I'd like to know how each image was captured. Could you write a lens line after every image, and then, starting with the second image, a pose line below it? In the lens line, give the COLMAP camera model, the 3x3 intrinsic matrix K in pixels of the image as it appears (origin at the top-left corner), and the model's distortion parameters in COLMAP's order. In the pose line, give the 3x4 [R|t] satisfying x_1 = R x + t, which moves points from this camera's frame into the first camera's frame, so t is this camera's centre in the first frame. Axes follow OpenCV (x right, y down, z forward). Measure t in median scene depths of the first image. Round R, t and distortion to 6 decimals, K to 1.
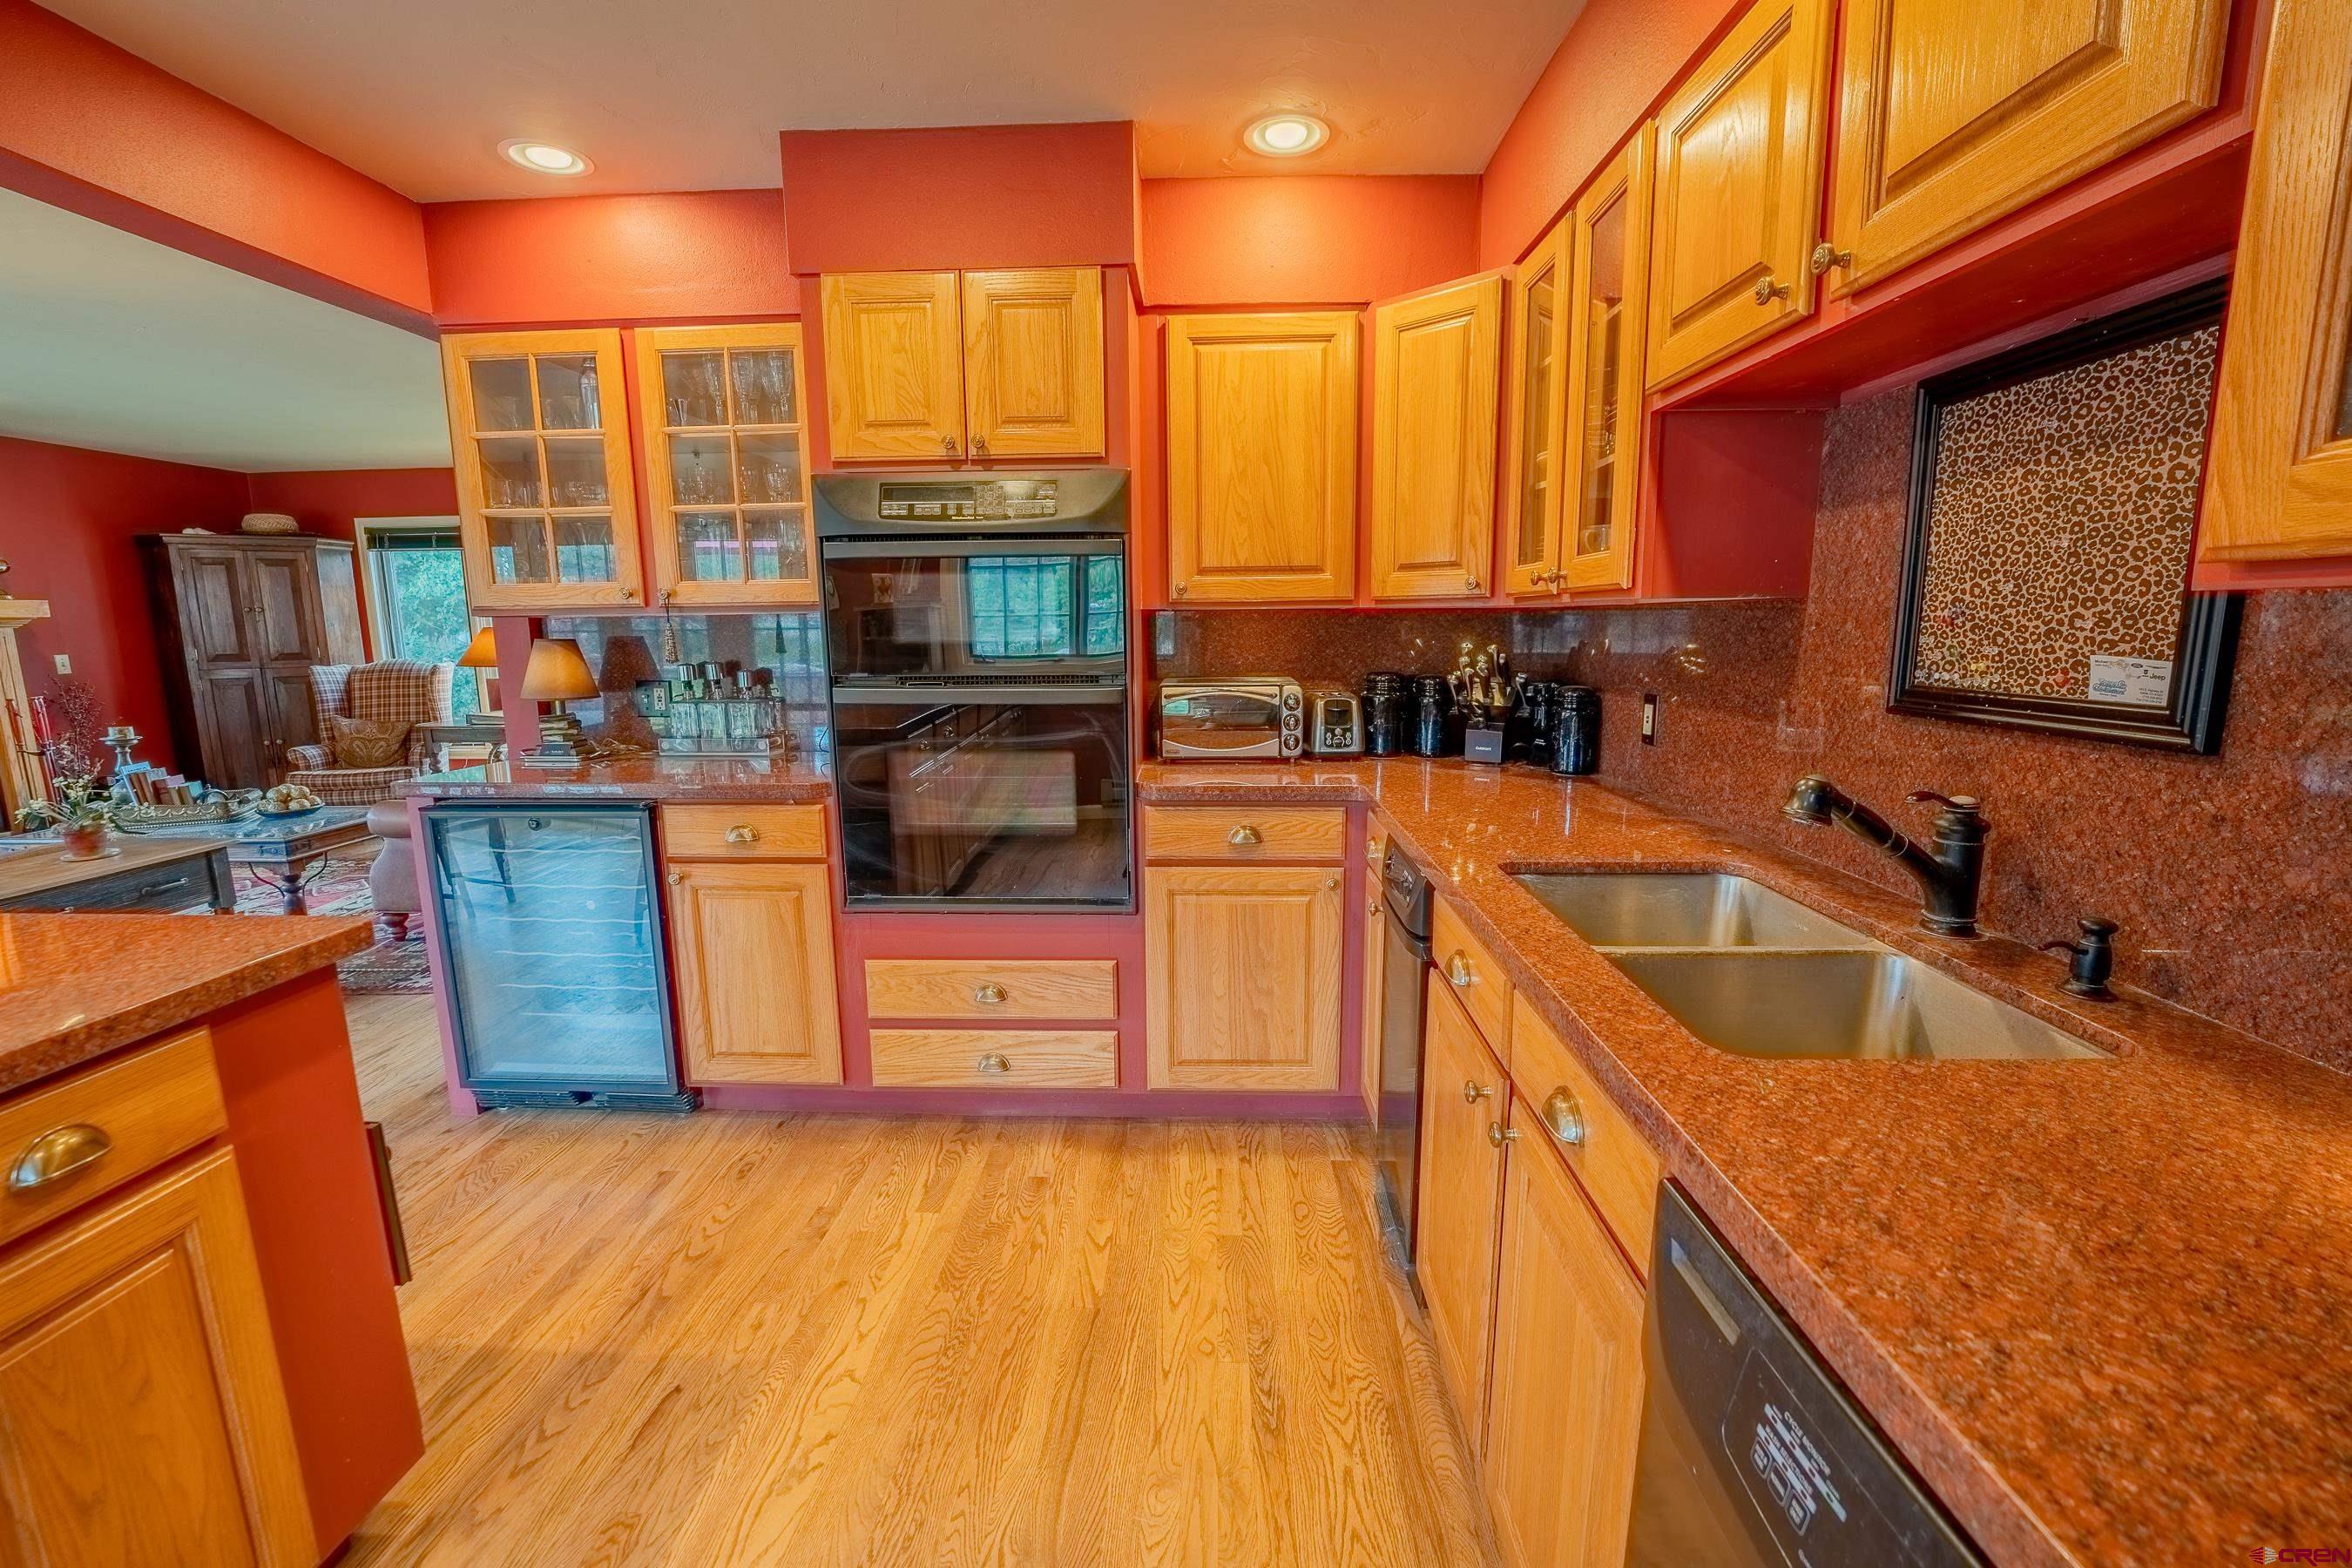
lens RADIAL K [[953.2, 0, 1182.7], [0, 953.2, 780.8], [0, 0, 1]] dist [-0.030097, 0.003599]
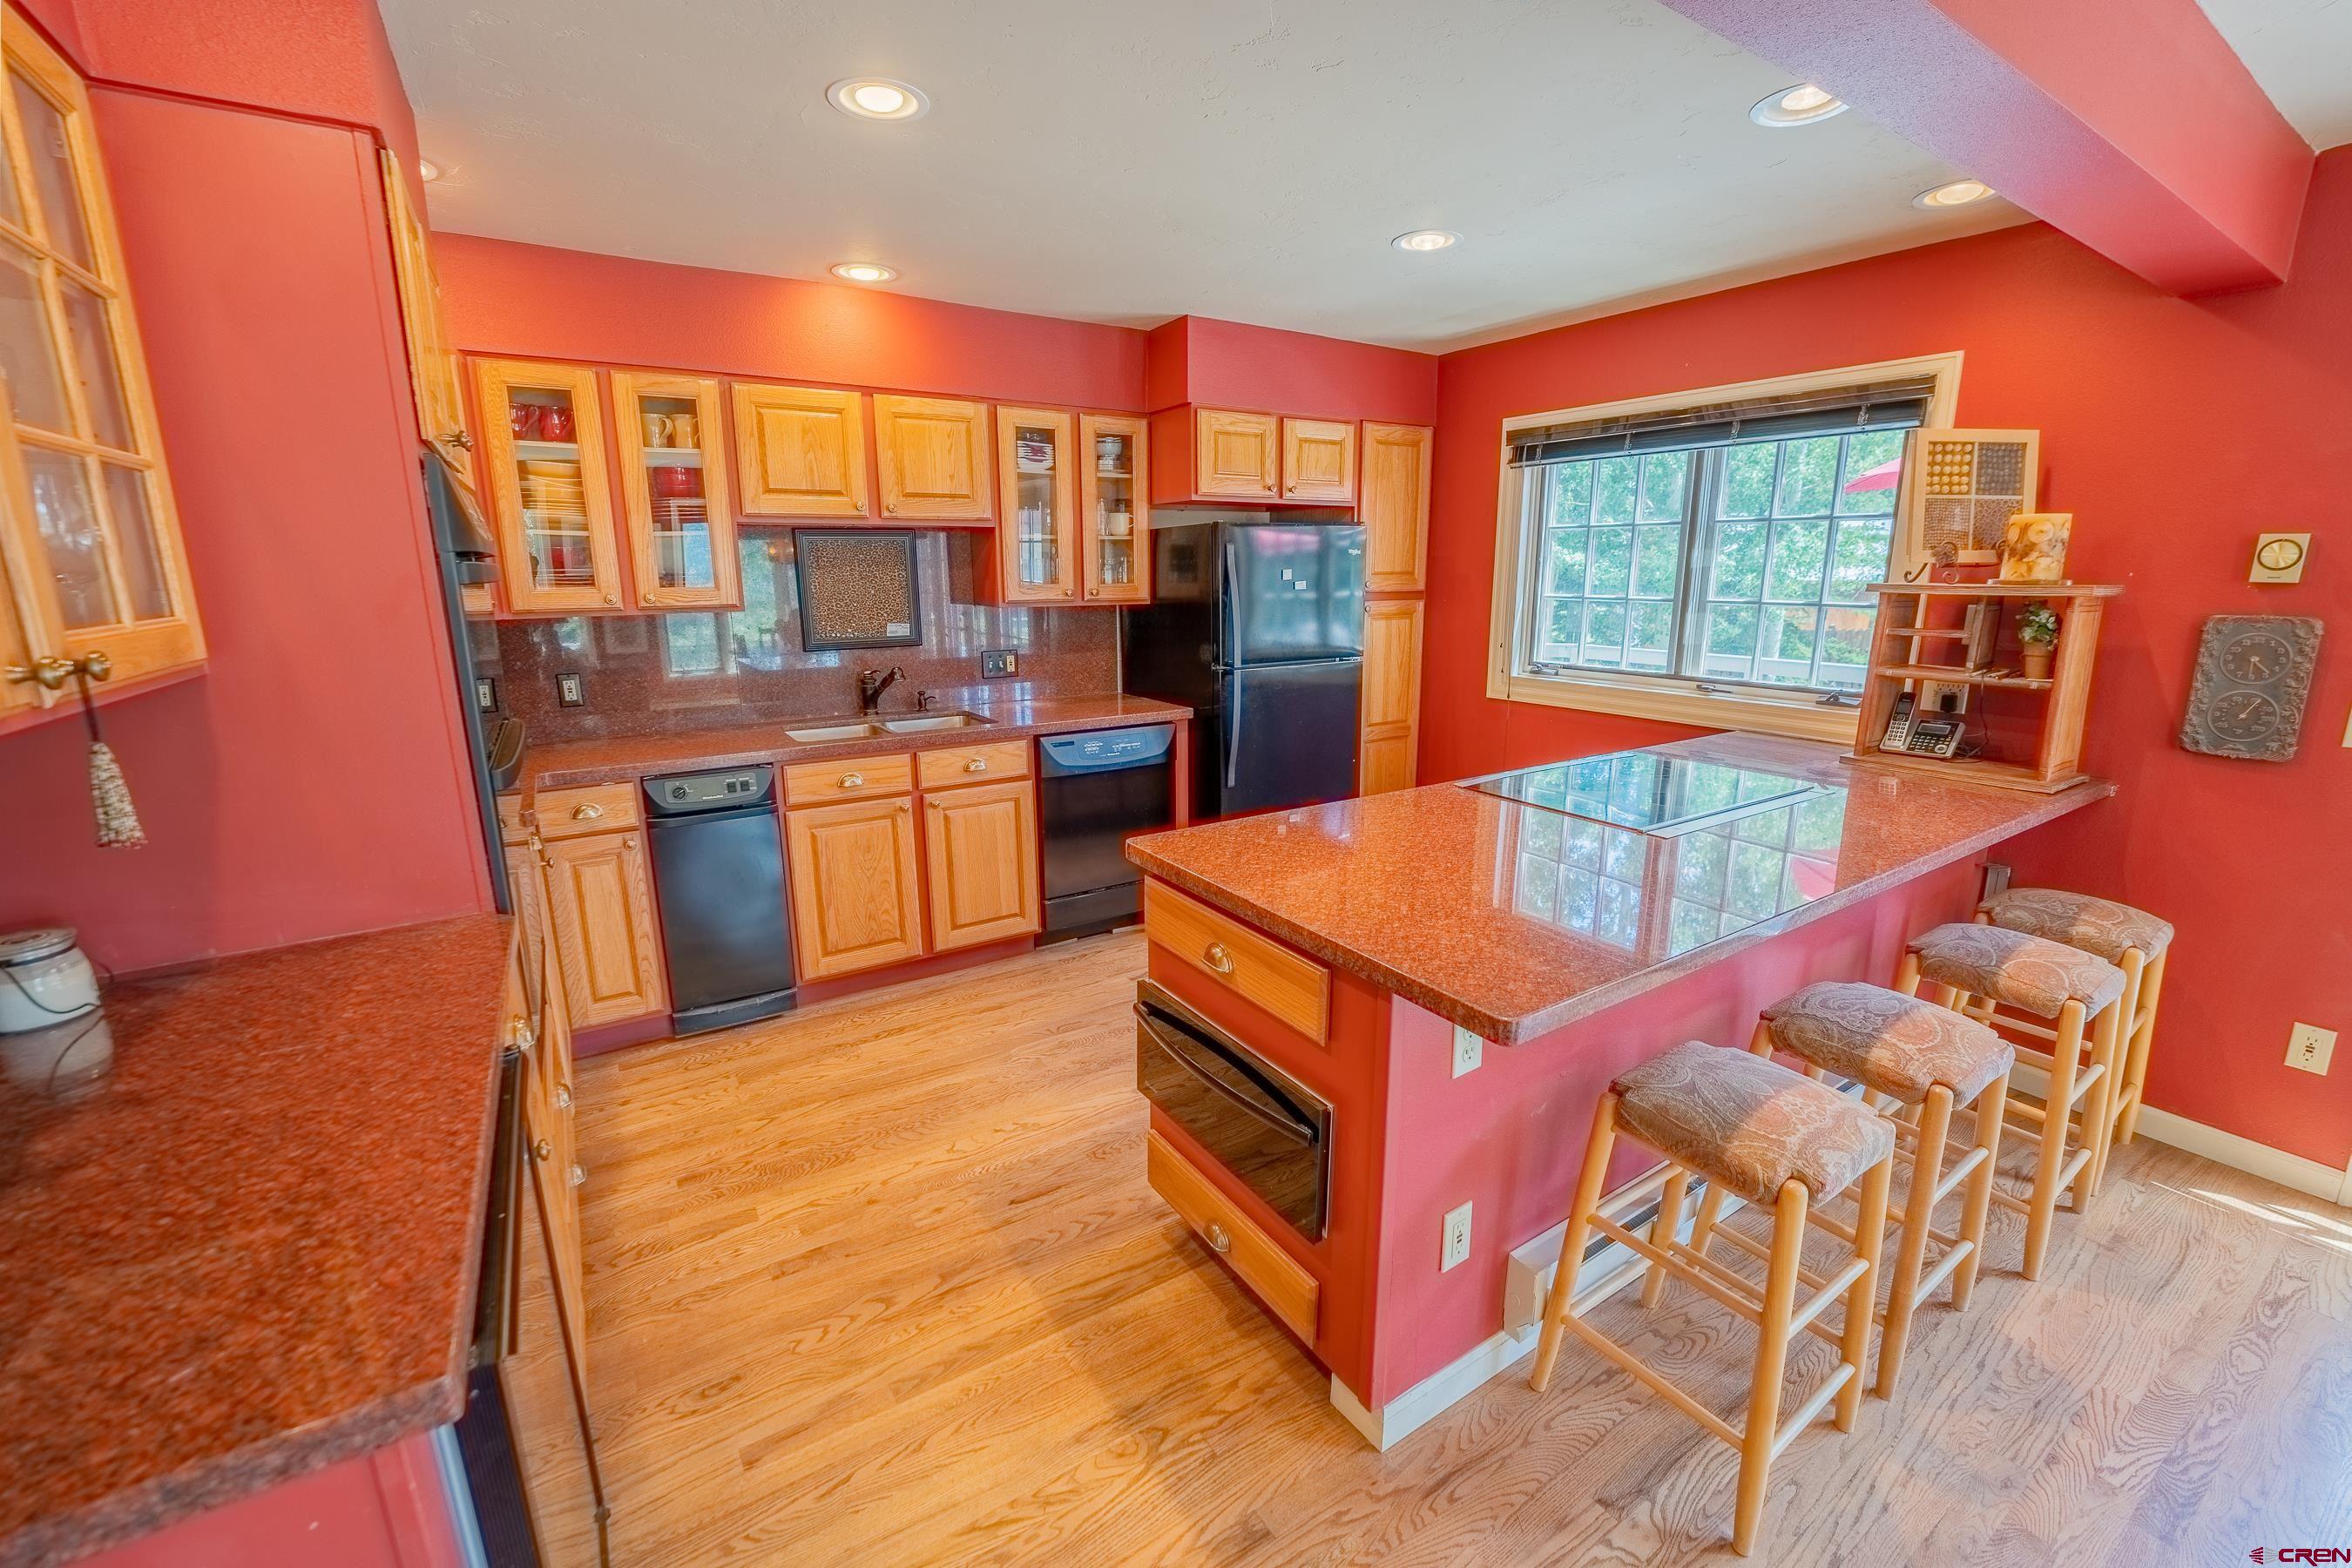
lens RADIAL K [[953.2, 0, 1174.4], [0, 953.2, 780.5], [0, 0, 1]] dist [-0.030097, 0.003599]
pose [[-0.565257, -0.171457, 0.806900, -0.475982], [0.142806, 0.943053, 0.300428, -0.089470], [-0.812460, 0.285049, -0.508582, 0.375888]]
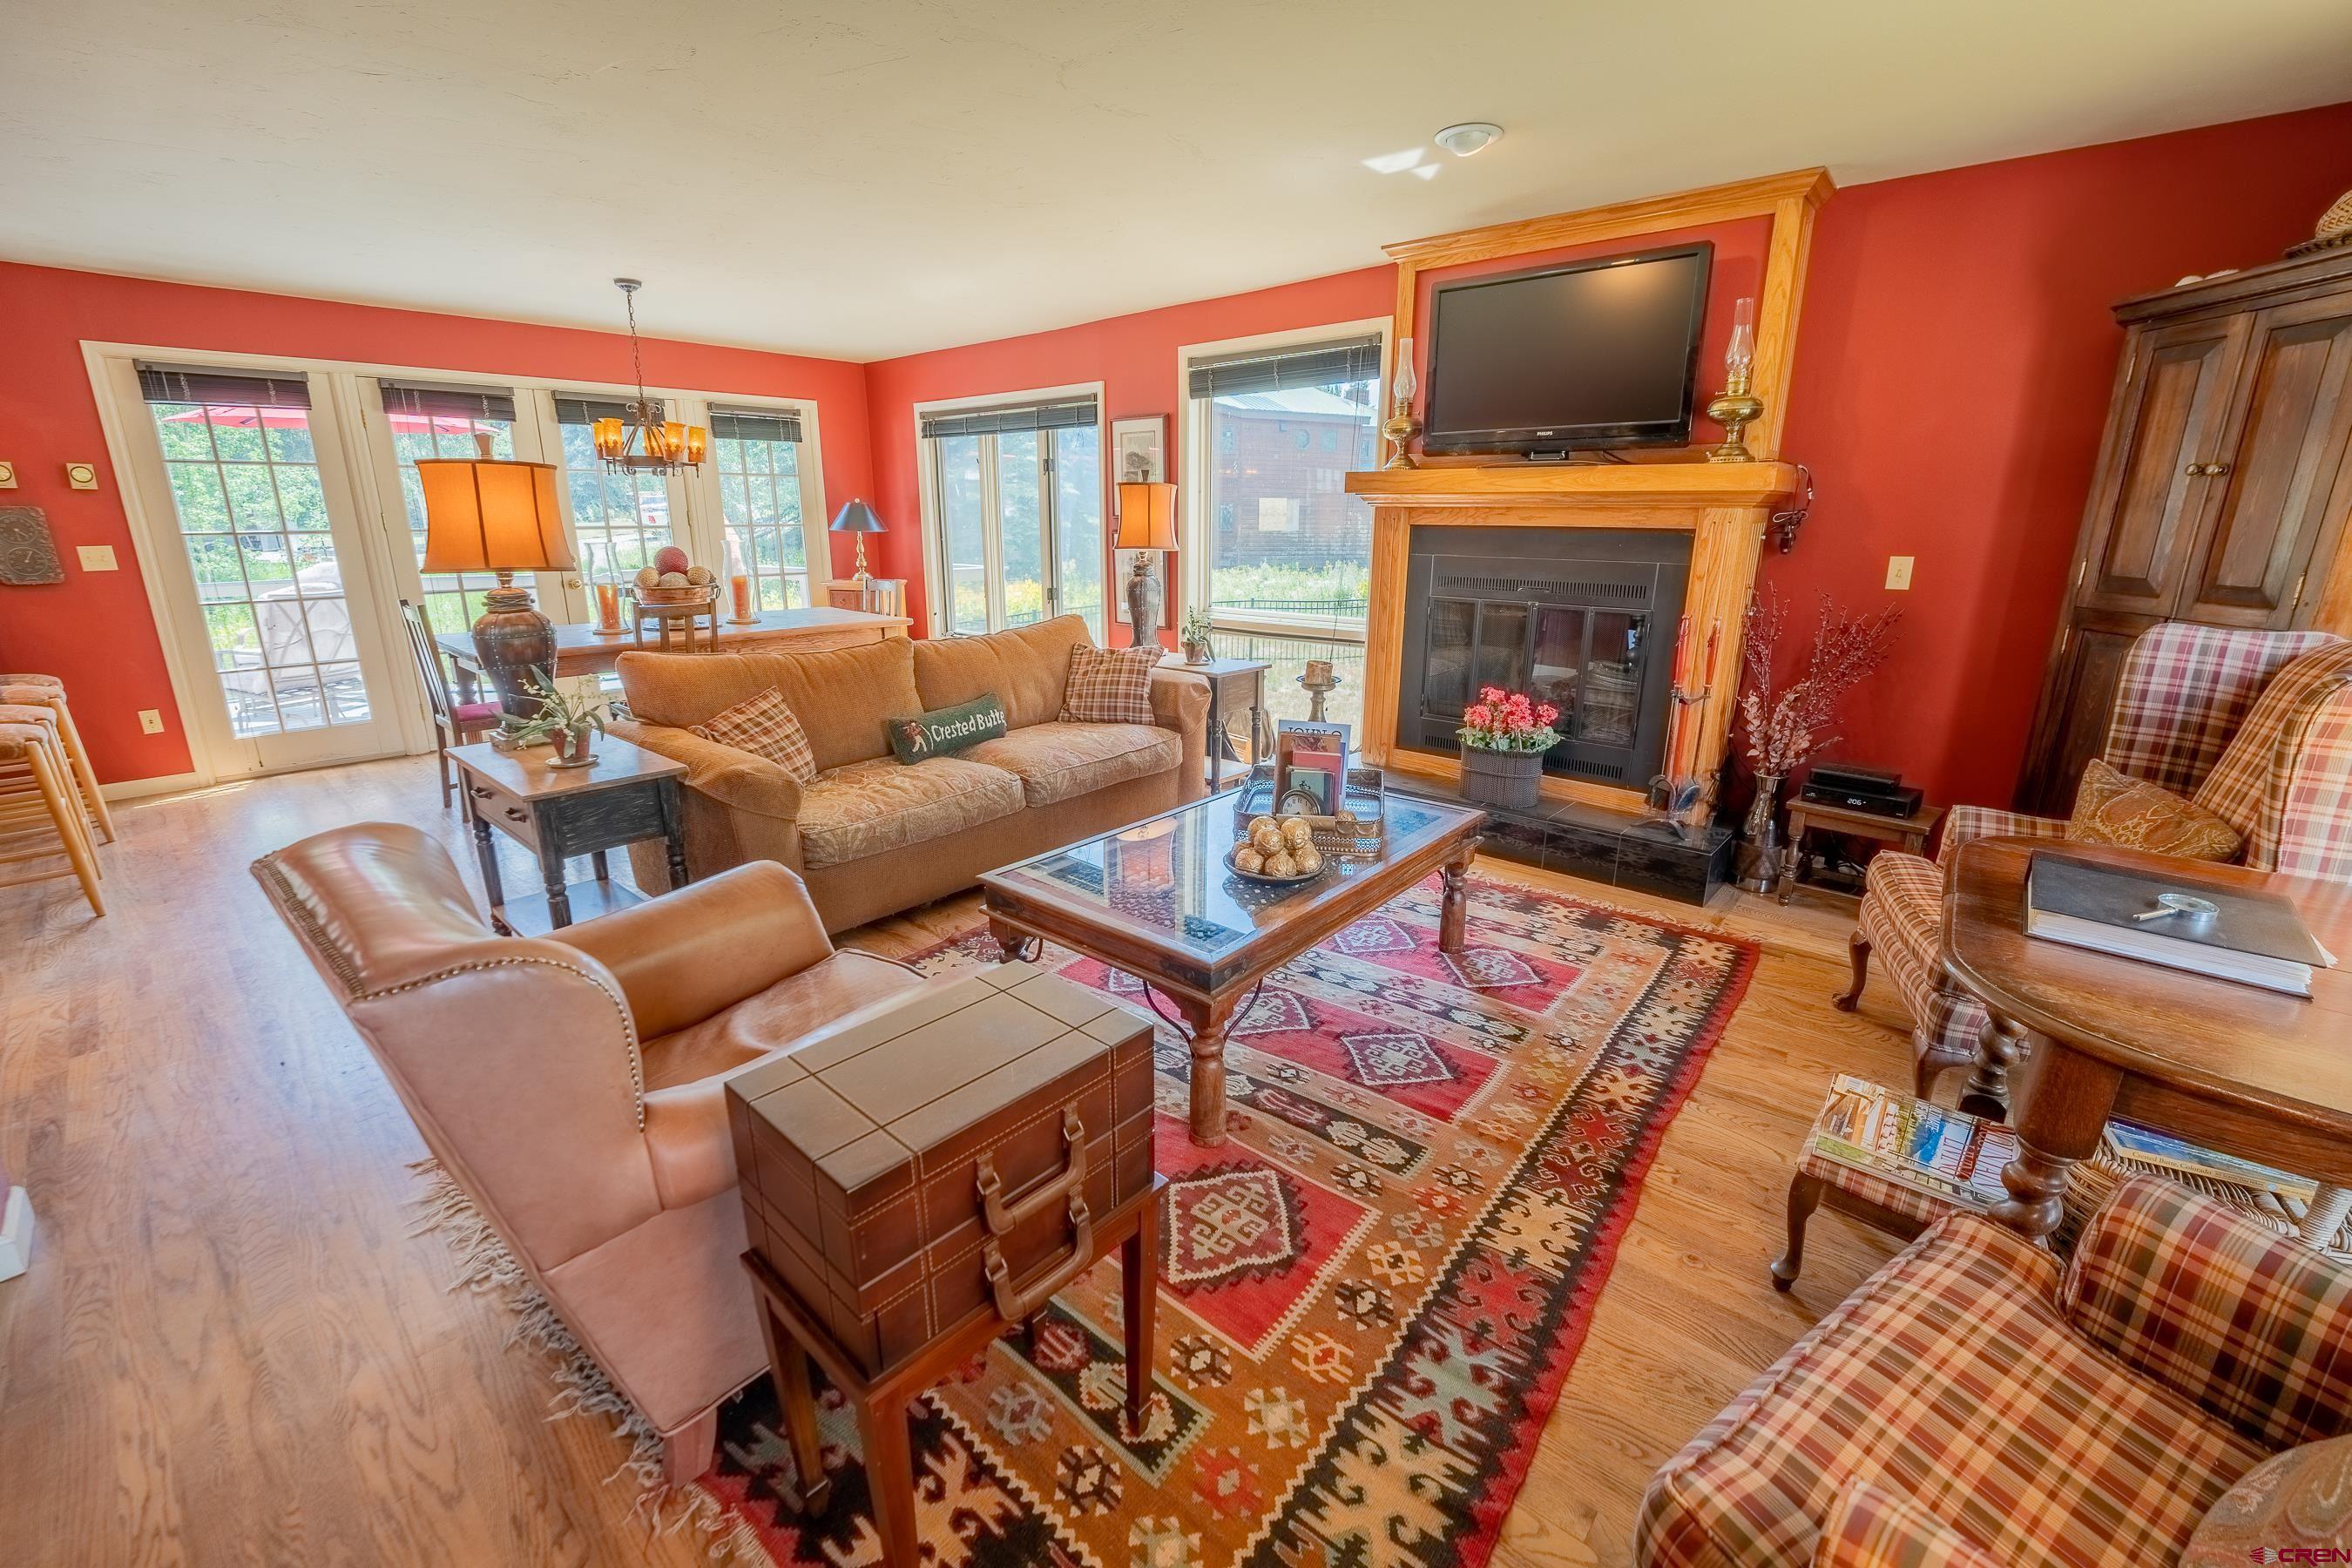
lens RADIAL K [[953.2, 0, 1178.2], [0, 953.2, 784.3], [0, 0, 1]] dist [-0.030097, 0.003599]
pose [[-0.635528, 0.214177, -0.741777, -0.415363], [-0.126346, 0.918952, 0.373582, -0.157183], [0.761670, 0.331143, -0.556959, 0.957648]]
